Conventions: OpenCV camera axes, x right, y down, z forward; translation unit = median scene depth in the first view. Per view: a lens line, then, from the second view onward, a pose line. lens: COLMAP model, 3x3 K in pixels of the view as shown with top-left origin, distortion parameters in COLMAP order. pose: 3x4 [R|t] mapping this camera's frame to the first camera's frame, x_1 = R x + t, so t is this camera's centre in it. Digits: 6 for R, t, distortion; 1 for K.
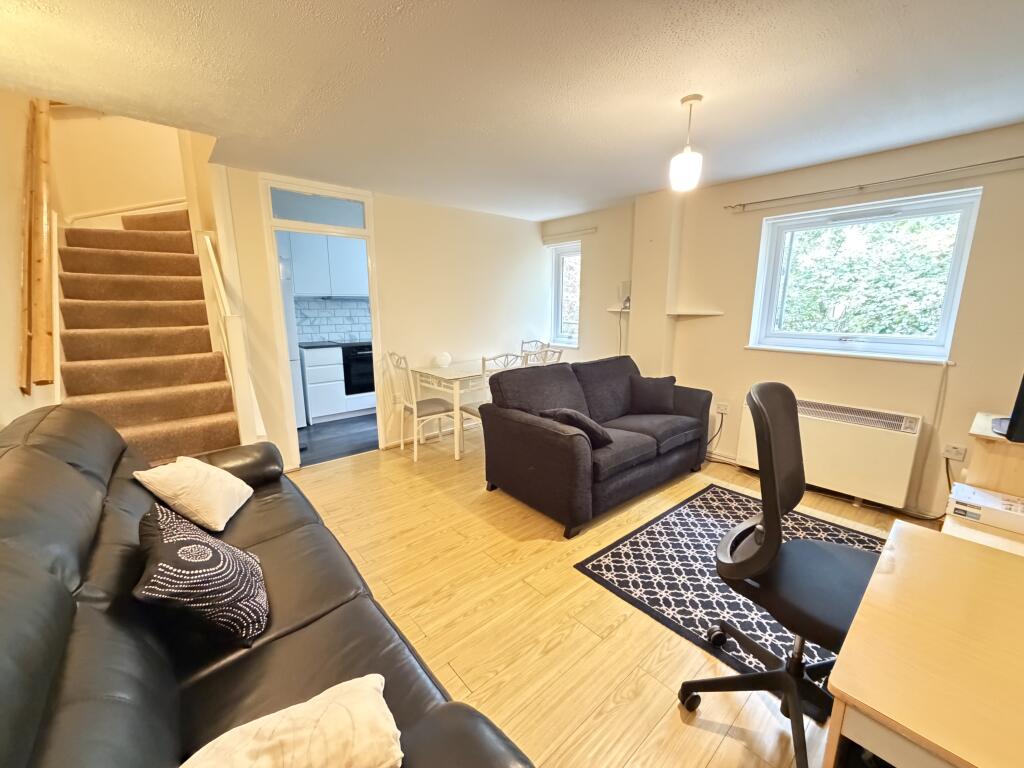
lens RADIAL K [[409.6, 0, 513.4], [0, 409.6, 383.1], [0, 0, 1]] dist [0.002747, 0.000132]
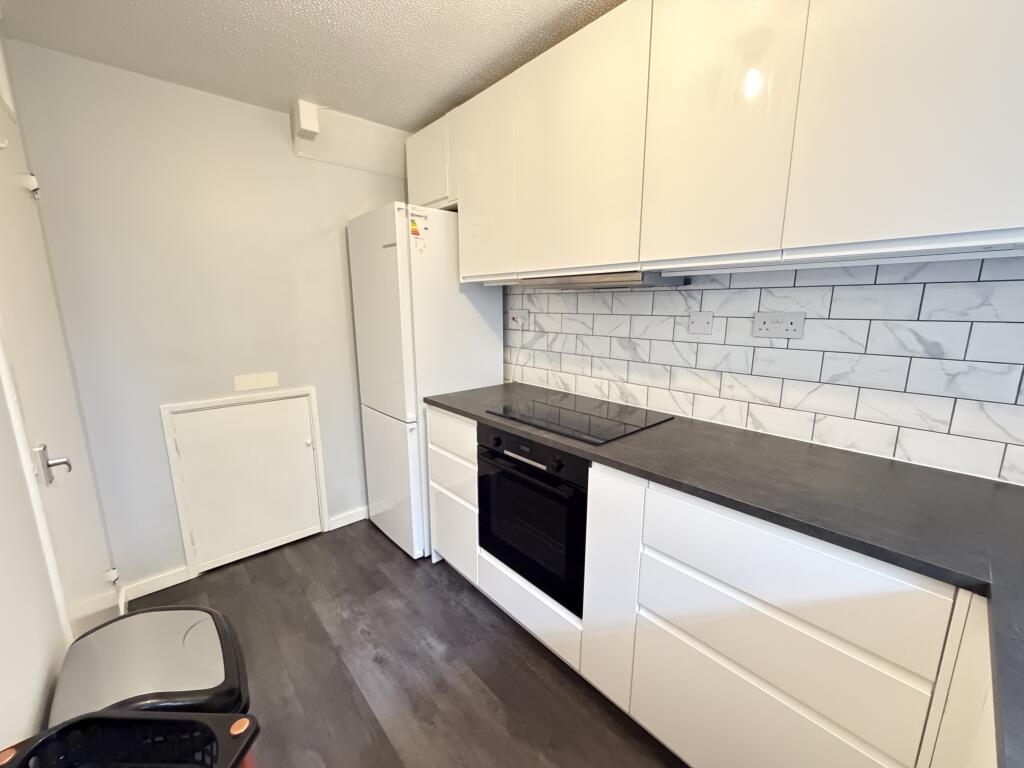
lens RADIAL K [[409.6, 0, 510.2], [0, 409.6, 386.3], [0, 0, 1]] dist [0.002747, 0.000132]
pose [[0.009652, 0.191061, -0.981531, -0.064998], [-0.195929, 0.962911, 0.185510, -0.172985], [0.980571, 0.190520, 0.046728, 0.928060]]
